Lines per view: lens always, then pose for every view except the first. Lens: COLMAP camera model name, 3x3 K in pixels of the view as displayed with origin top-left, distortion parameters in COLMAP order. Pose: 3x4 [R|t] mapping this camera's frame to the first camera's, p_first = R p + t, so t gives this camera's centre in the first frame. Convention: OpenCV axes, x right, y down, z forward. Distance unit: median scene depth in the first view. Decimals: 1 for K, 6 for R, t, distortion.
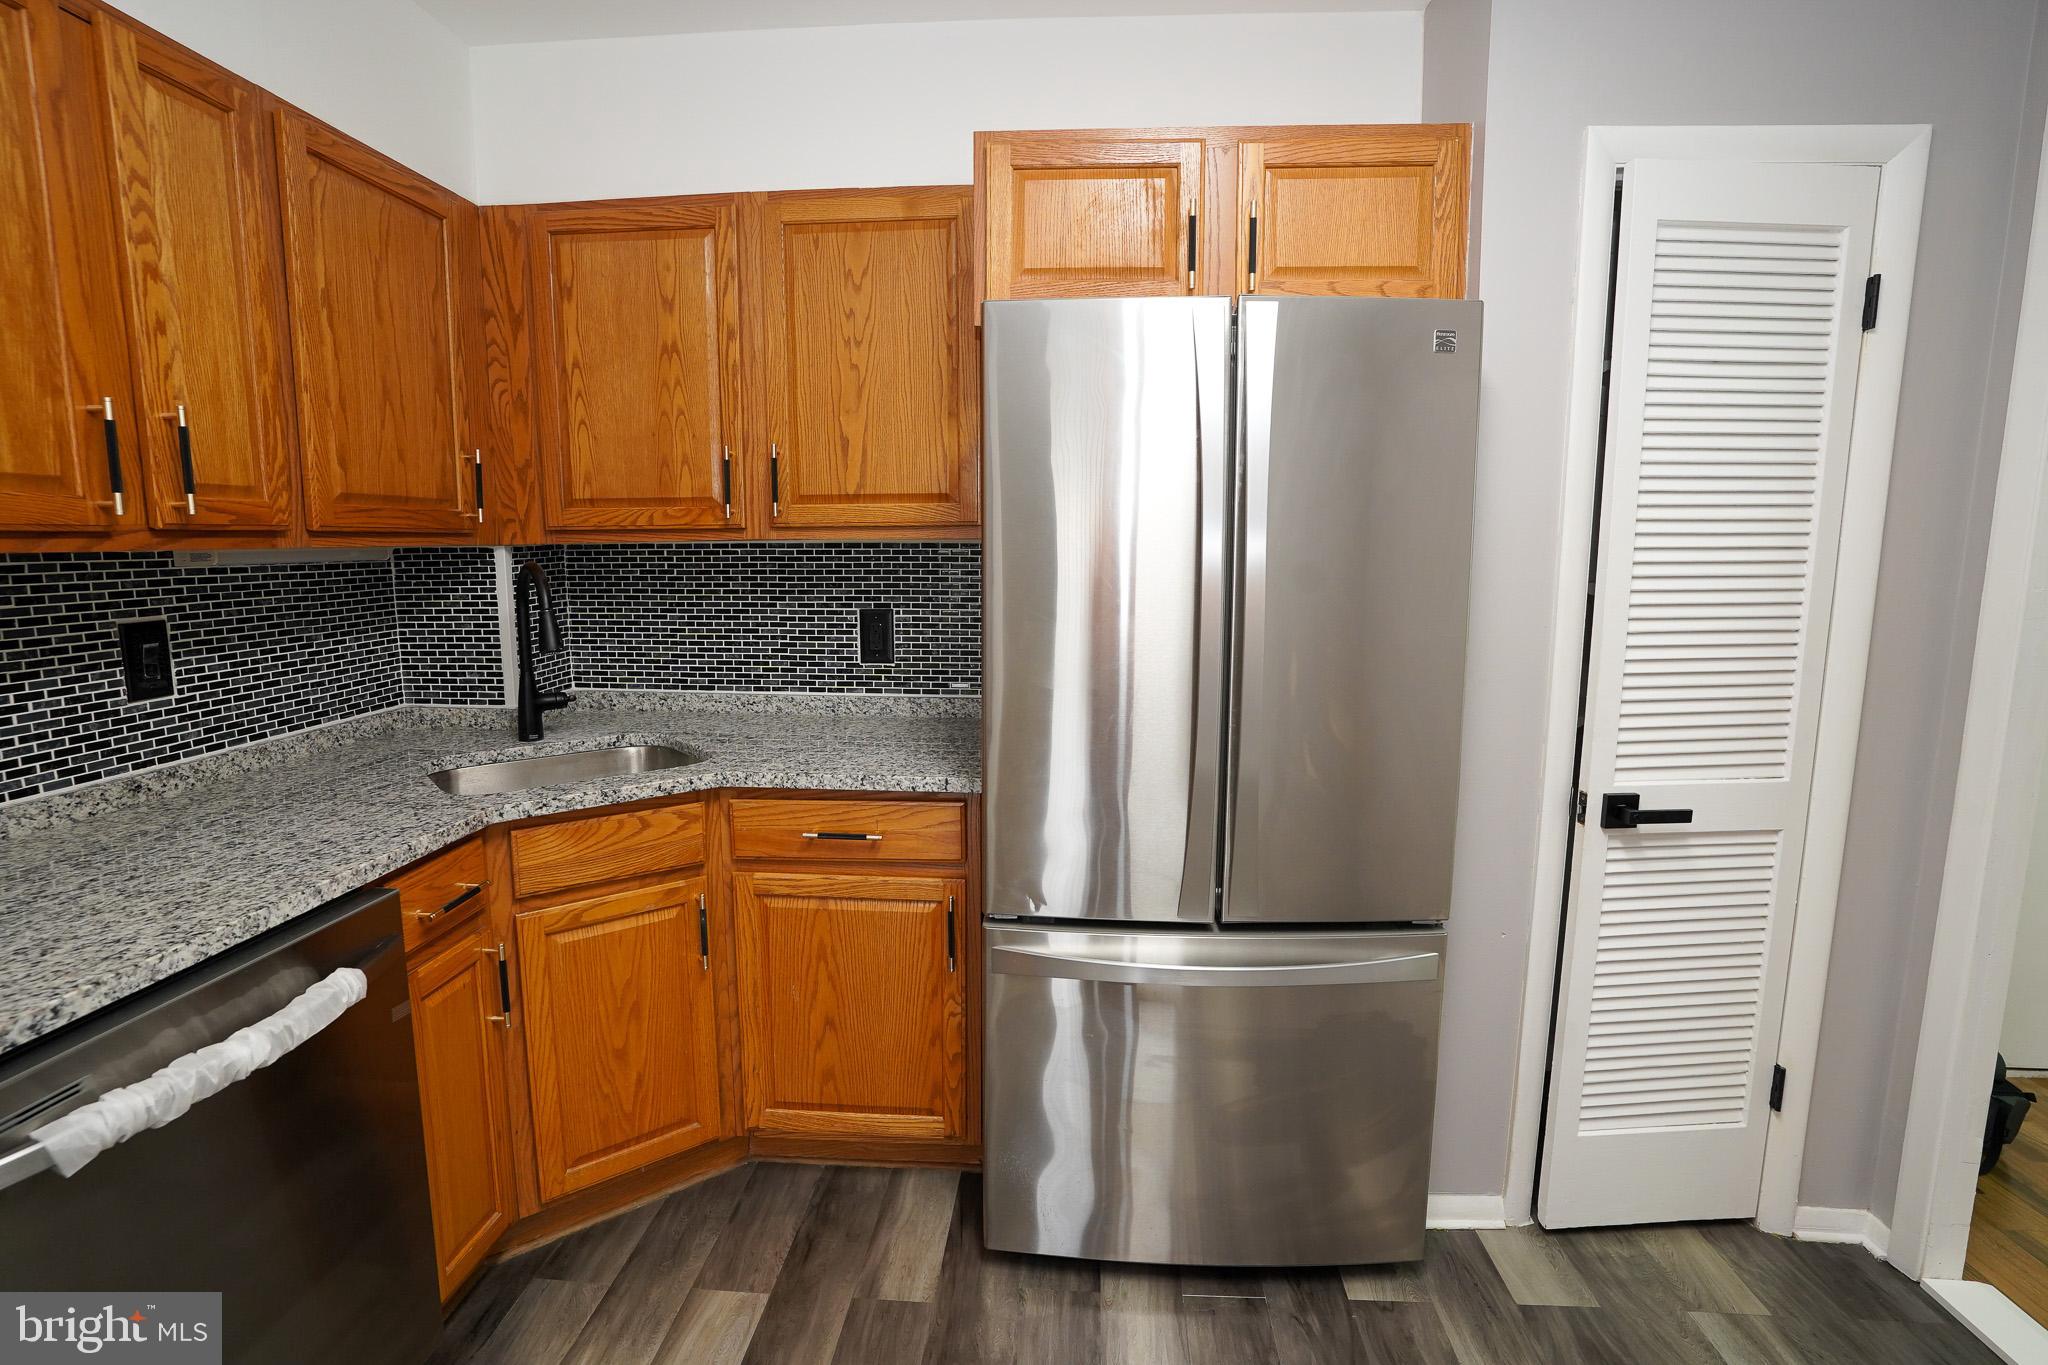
lens RADIAL K [[1008.1, 0, 1027.2], [0, 1008.1, 679.9], [0, 0, 1]] dist [-0.079465, 0.038378]
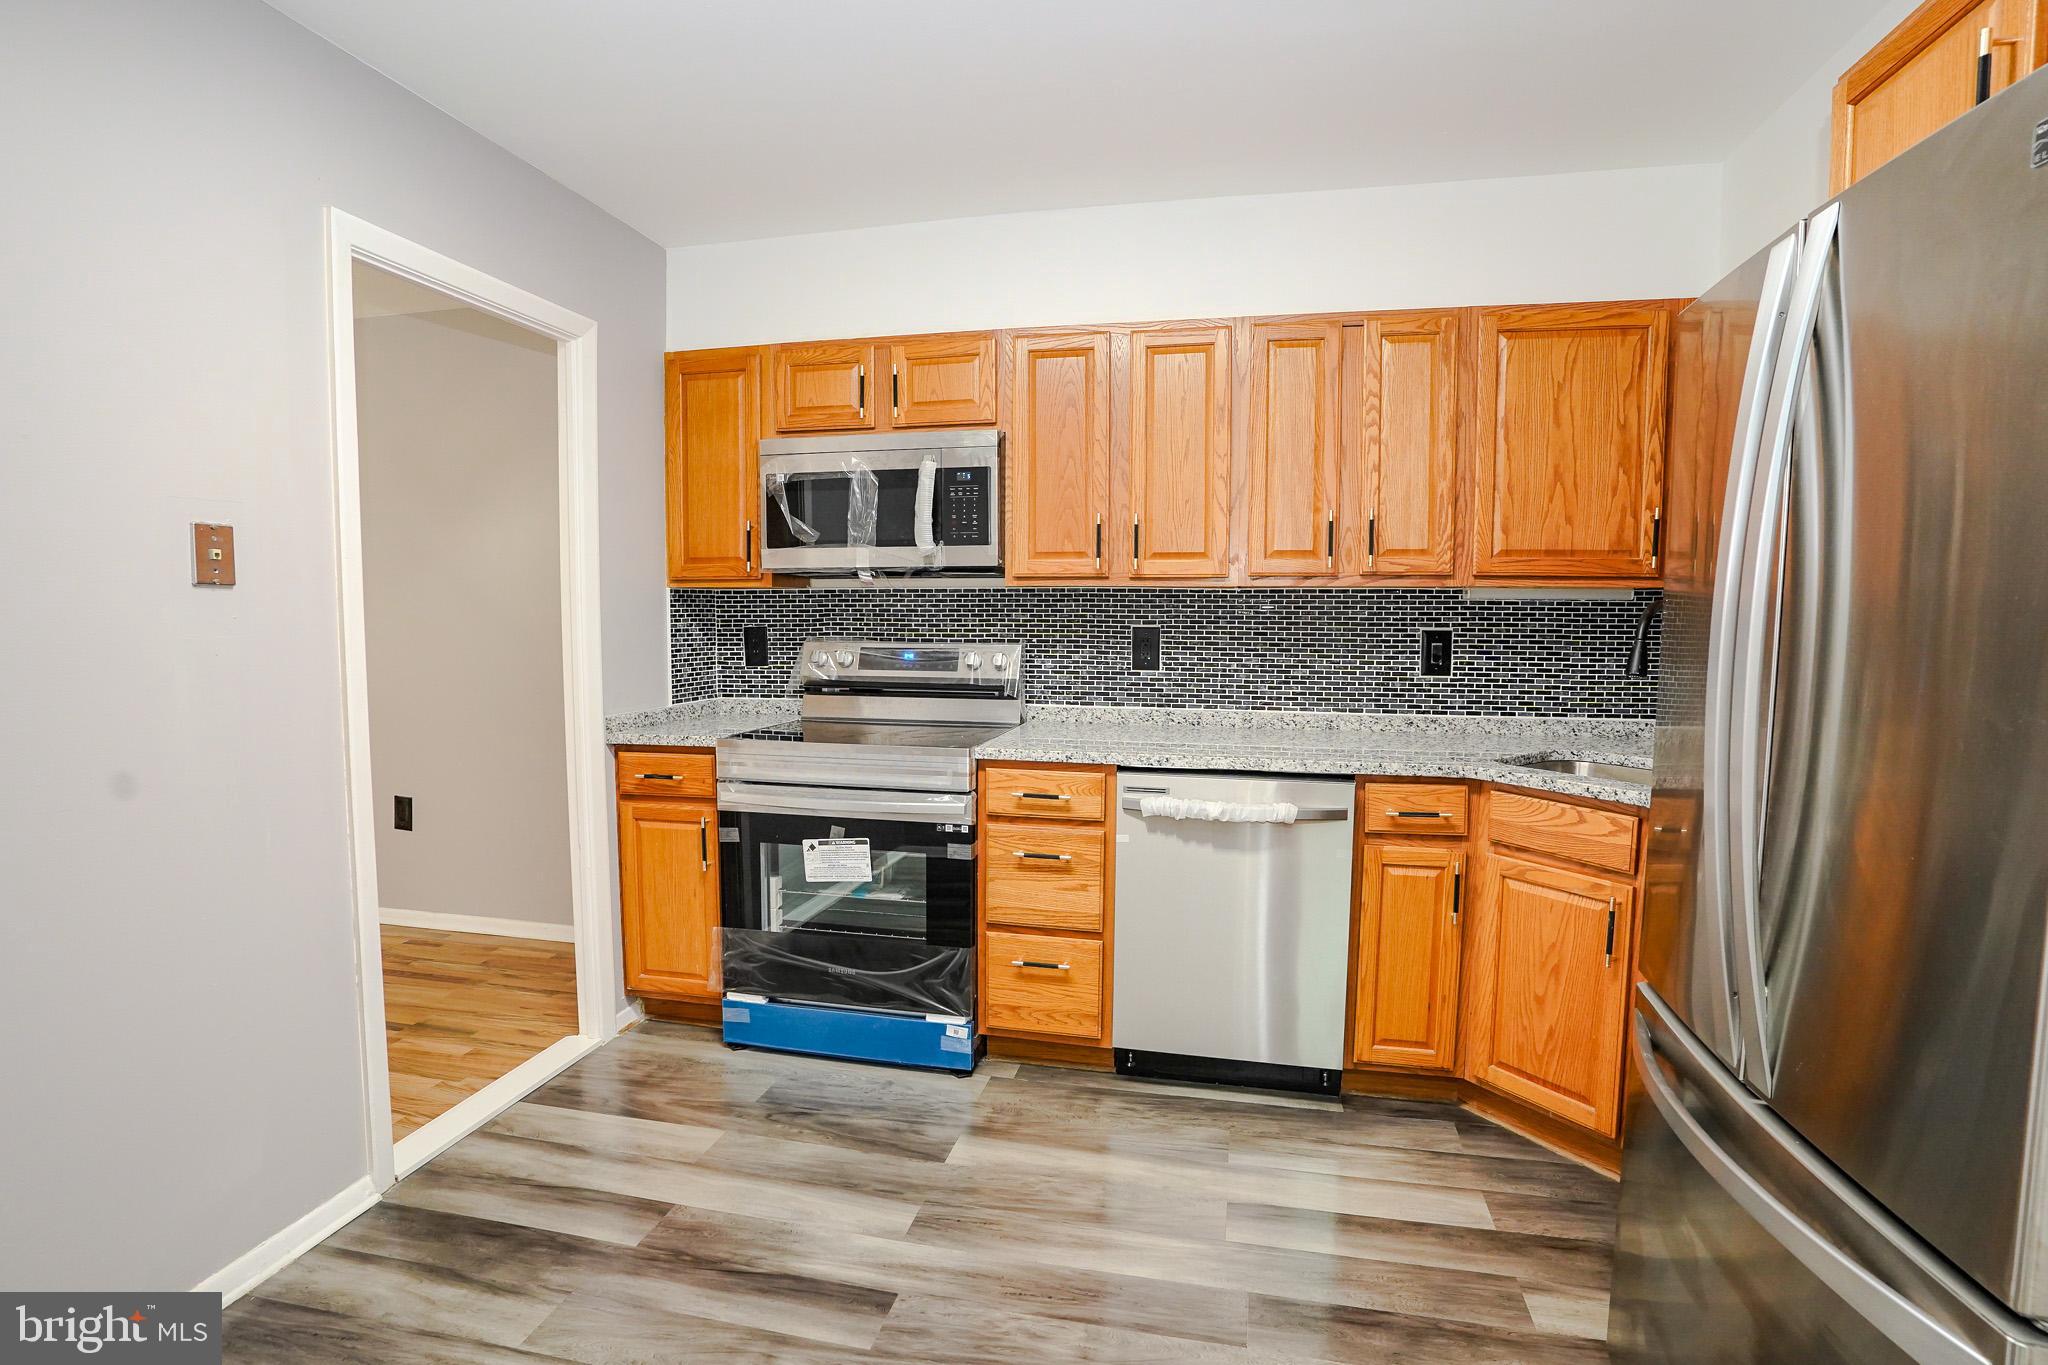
lens RADIAL K [[1008.1, 0, 1027.2], [0, 1008.1, 679.9], [0, 0, 1]] dist [-0.079465, 0.038378]
pose [[-0.155022, 0.071598, -0.985313, 0.812146], [-0.143043, 0.985233, 0.094097, -0.030704], [0.977500, 0.155529, -0.142491, 0.477794]]
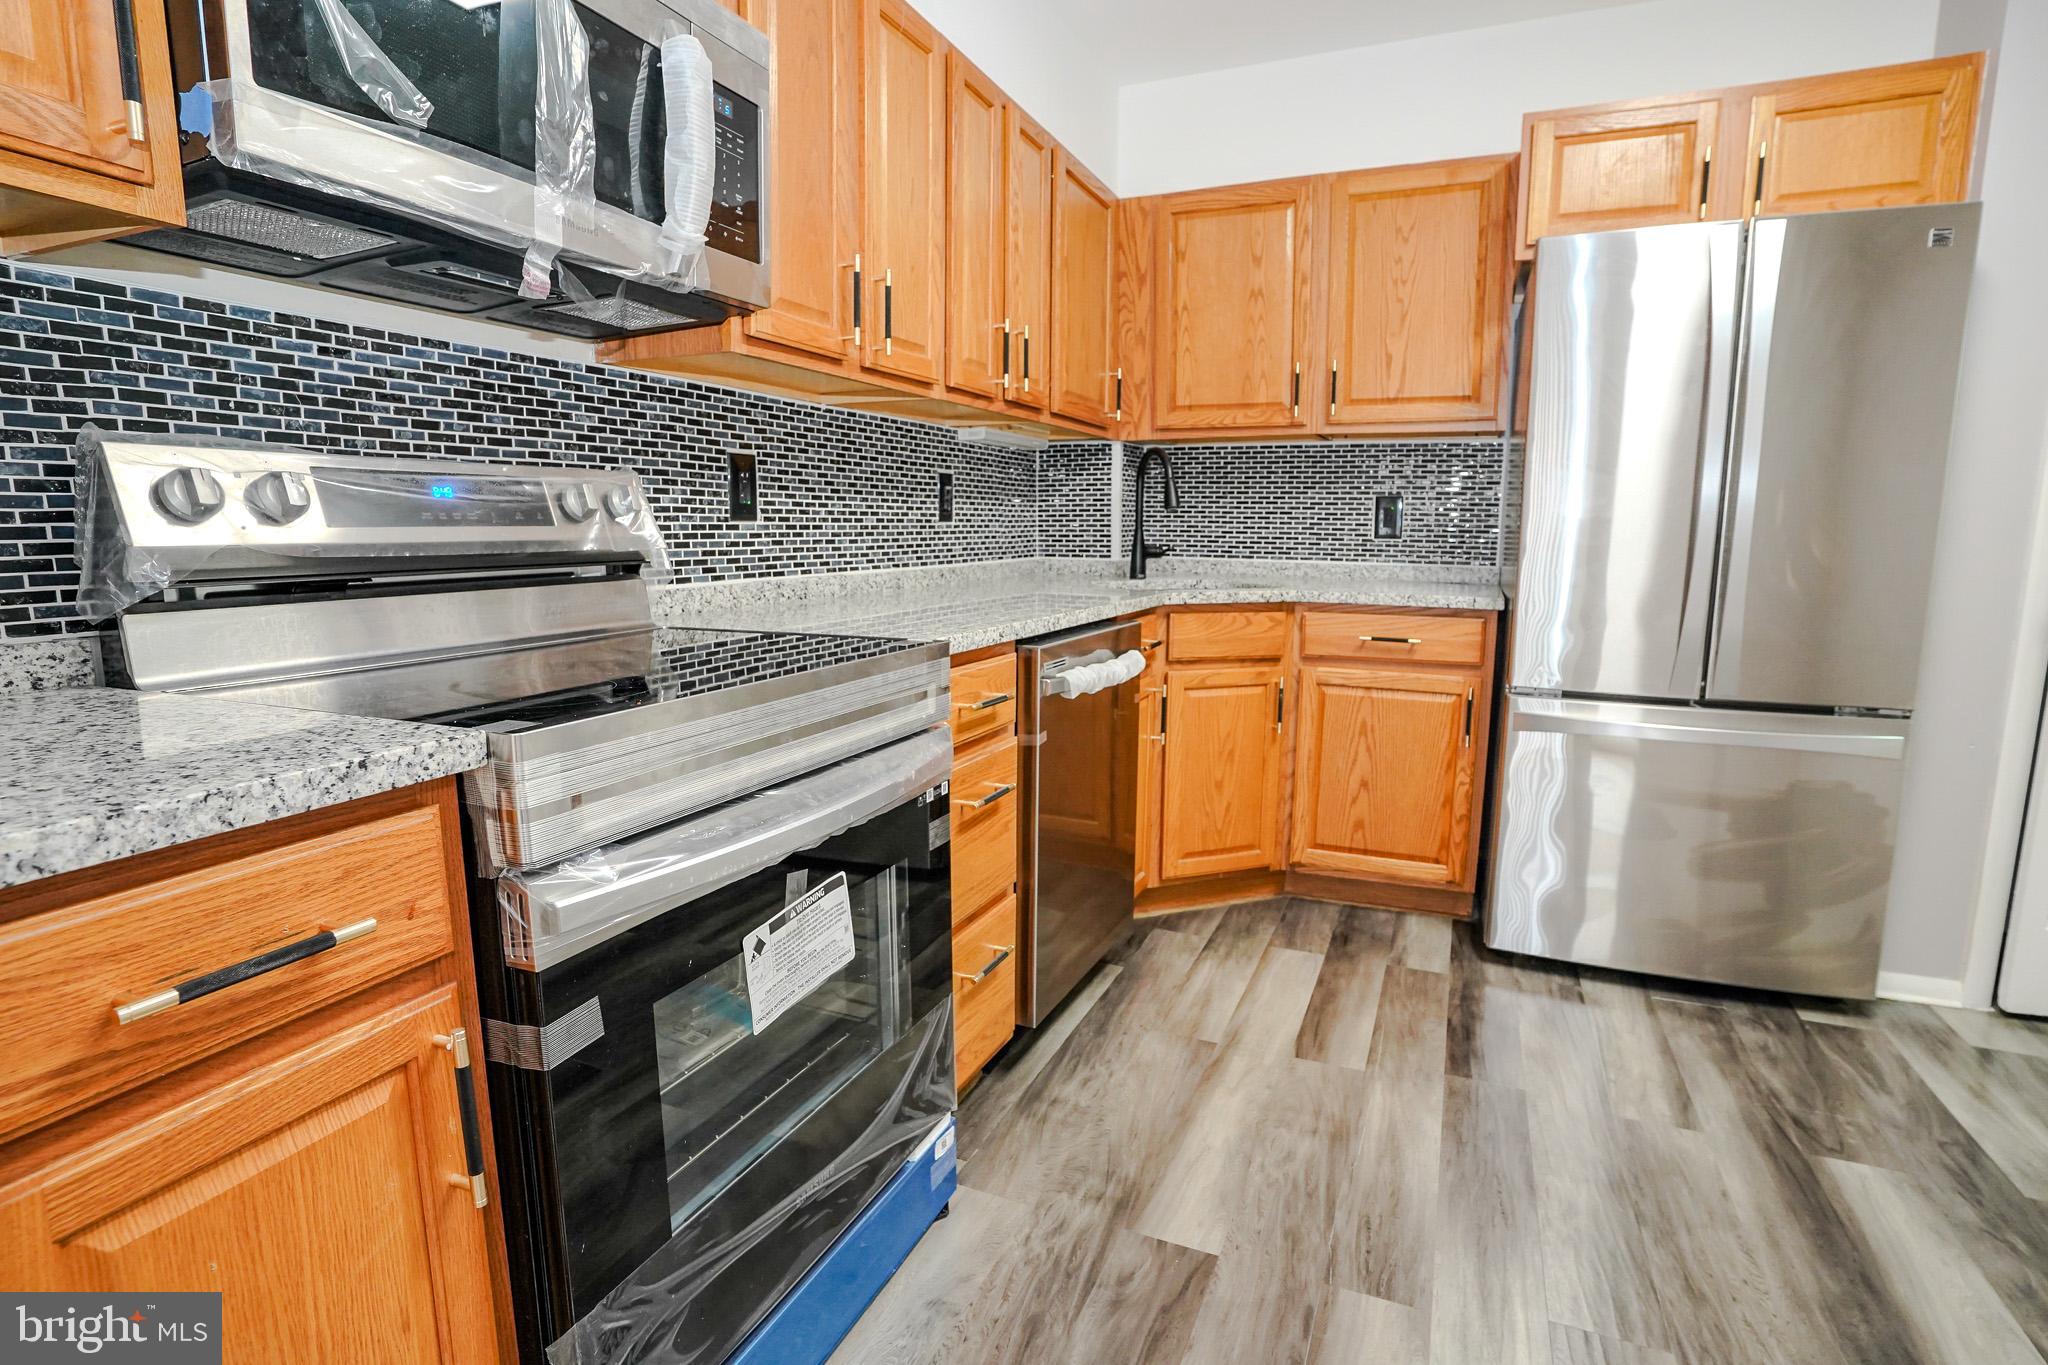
lens RADIAL K [[1026.2, 0, 1026.8], [0, 1026.2, 681.5], [0, 0, 1]] dist [-0.078963, 0.037445]
pose [[0.942249, 0.054170, -0.330503, -0.186568], [-0.051099, 0.998532, 0.017982, 0.209983], [0.330992, -0.000056, 0.943633, -0.460518]]
